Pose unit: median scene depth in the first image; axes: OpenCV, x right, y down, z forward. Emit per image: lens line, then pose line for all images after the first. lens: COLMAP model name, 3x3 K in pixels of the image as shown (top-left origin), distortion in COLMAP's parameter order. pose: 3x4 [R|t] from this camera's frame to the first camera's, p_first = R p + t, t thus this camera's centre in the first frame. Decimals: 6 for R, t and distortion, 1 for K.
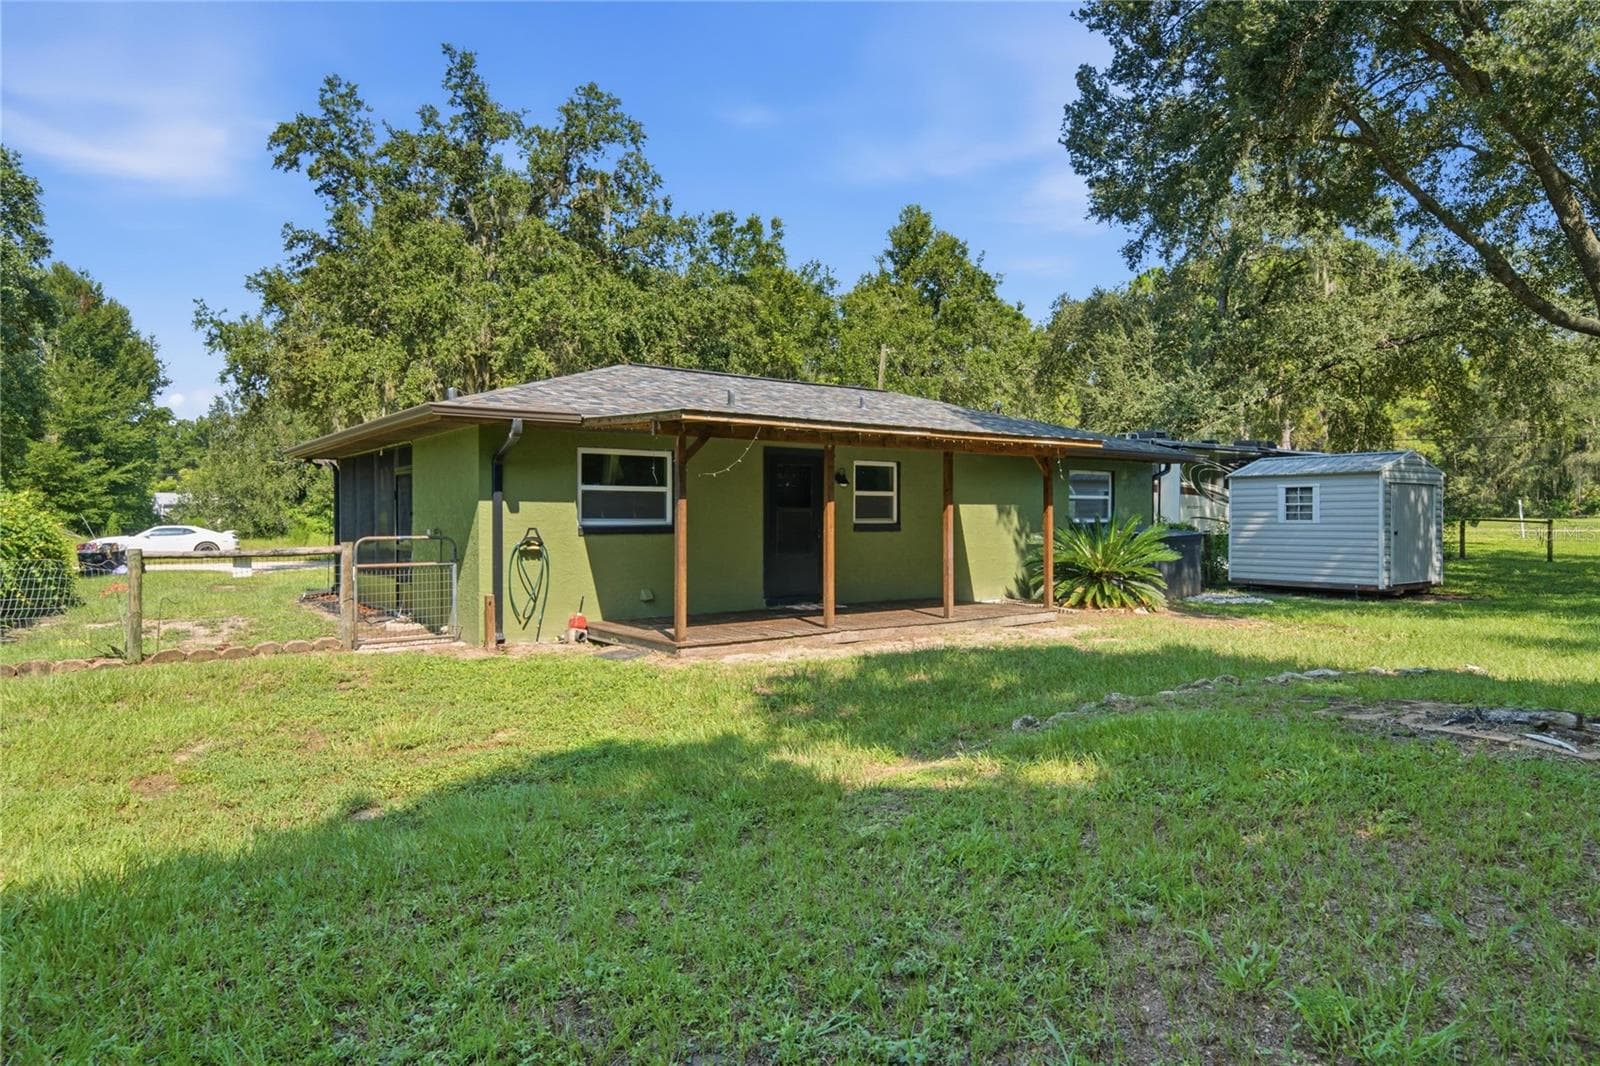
lens RADIAL K [[951.6, 0, 800.0], [0, 951.6, 533.0], [0, 0, 1]] dist [0.000253, 0.000325]
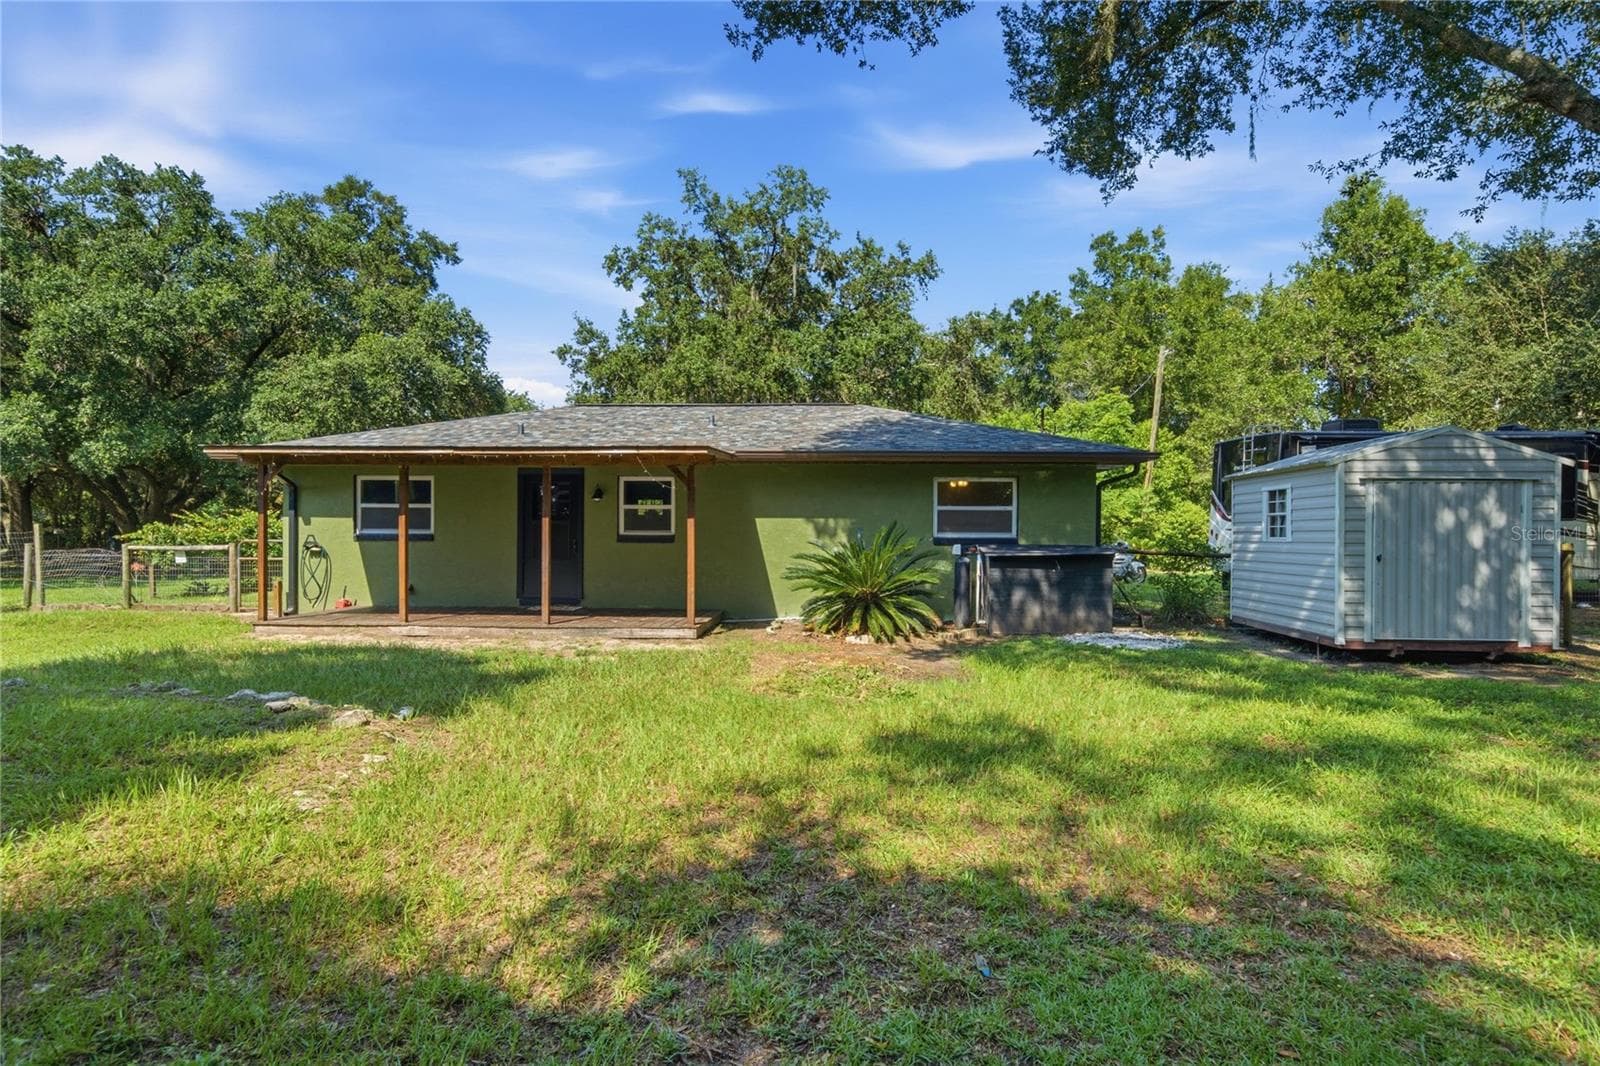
lens RADIAL K [[849.0, 0, 800.0], [0, 849.0, 533.0], [0, 0, 1]] dist [0.003126, 0.000754]
pose [[0.776768, 0.002761, -0.629780, 0.799159], [-0.018067, 0.999677, -0.017901, 0.000583], [0.629527, 0.025283, 0.776567, 0.375929]]
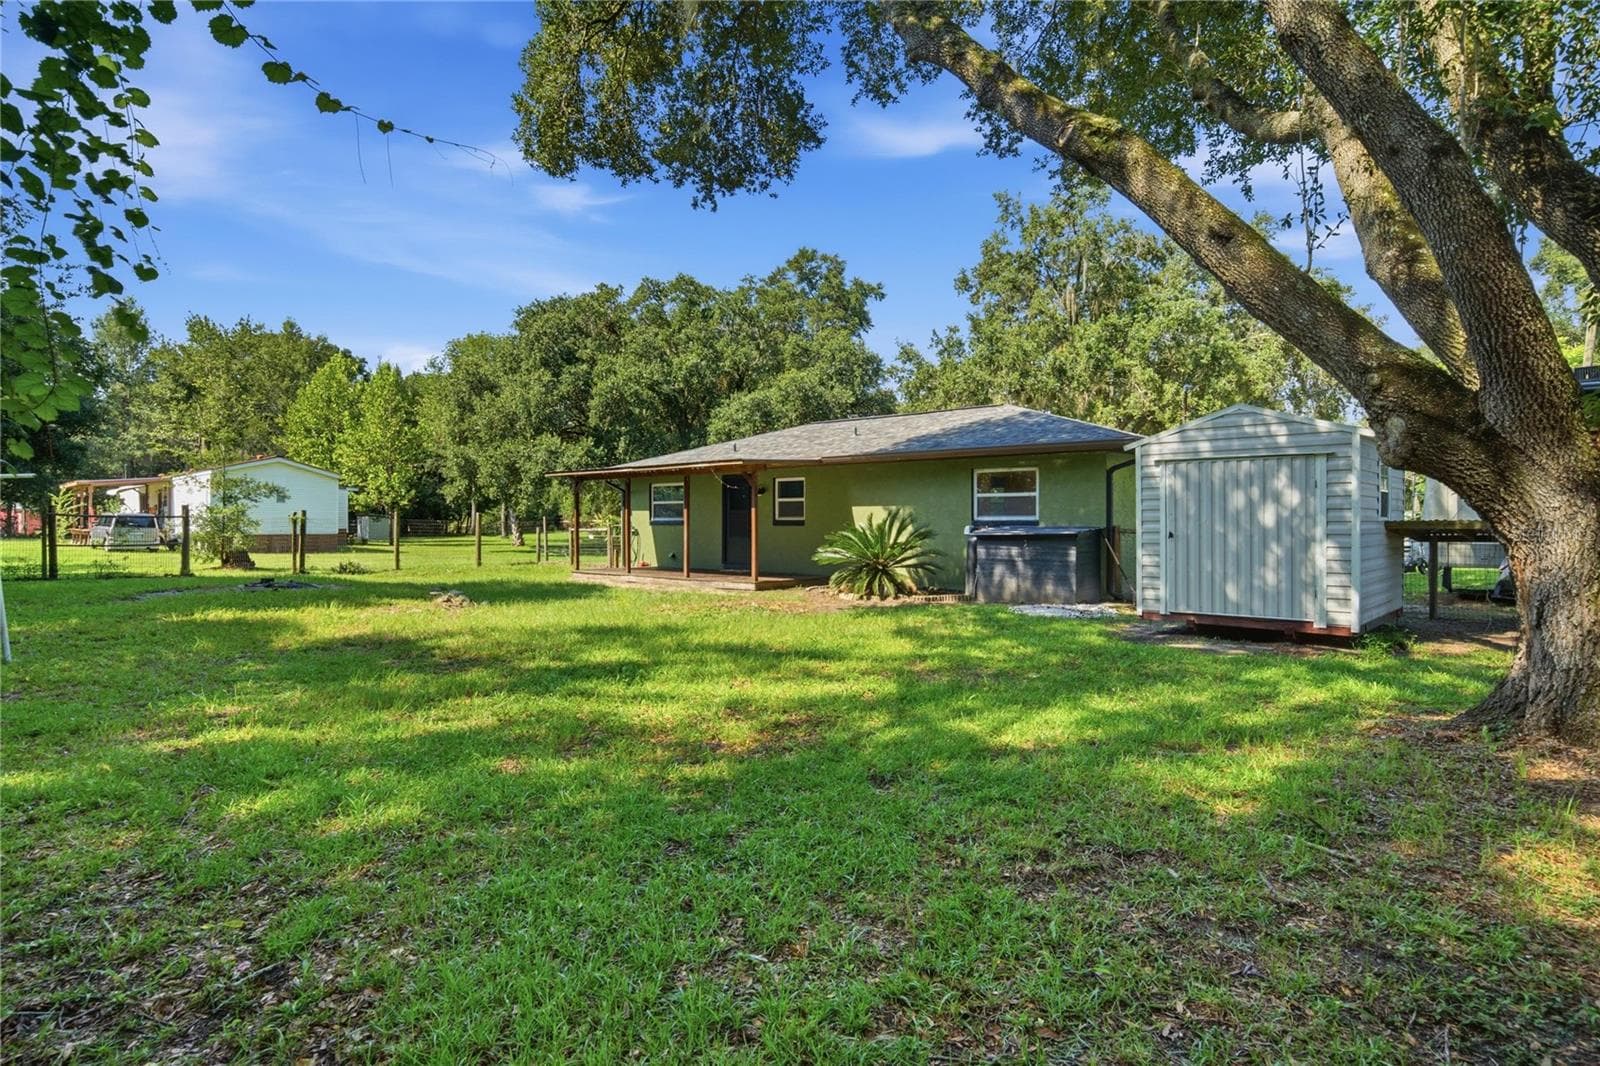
lens RADIAL K [[849.0, 0, 800.0], [0, 849.0, 533.0], [0, 0, 1]] dist [0.003126, 0.000754]
pose [[0.217619, 0.012467, -0.975954, 1.339851], [-0.021854, 0.999730, 0.007897, -0.001788], [0.975789, 0.019610, 0.217833, 0.731774]]
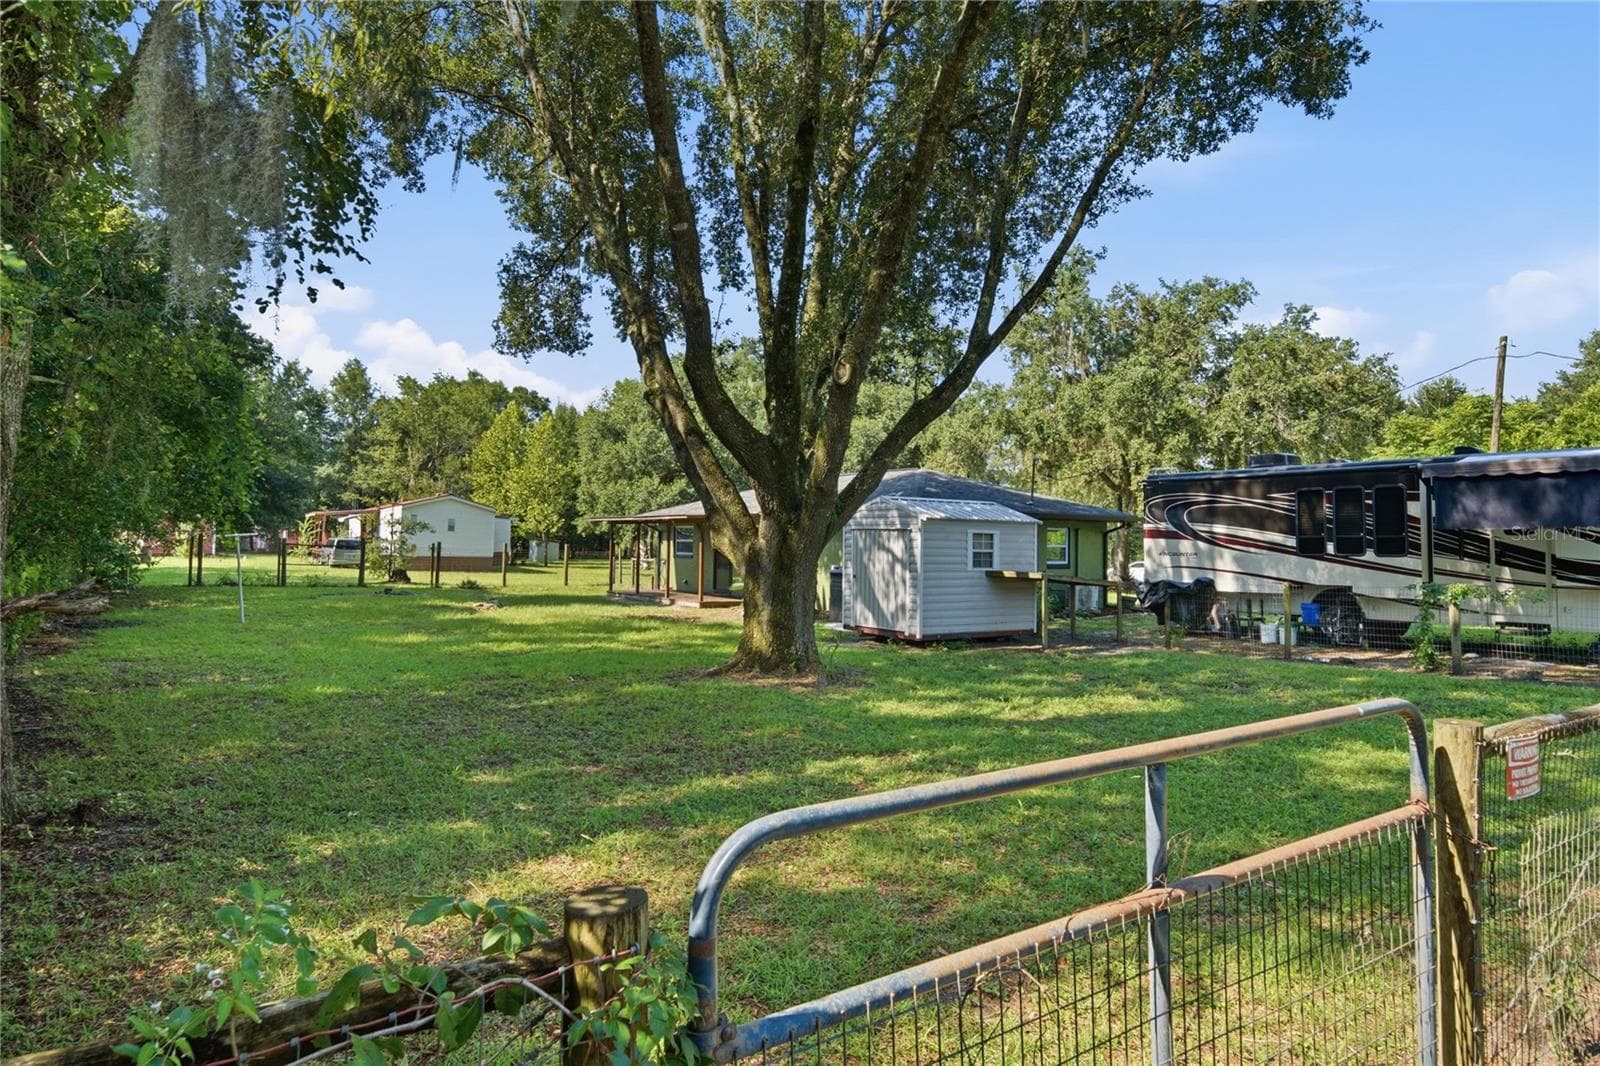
lens RADIAL K [[951.6, 0, 800.0], [0, 951.6, 533.0], [0, 0, 1]] dist [0.000253, 0.000325]
pose [[-0.030042, -0.015557, -0.999428, 2.015570], [-0.041335, 0.999043, -0.014309, -0.035834], [0.998694, 0.040882, -0.030656, 1.171031]]
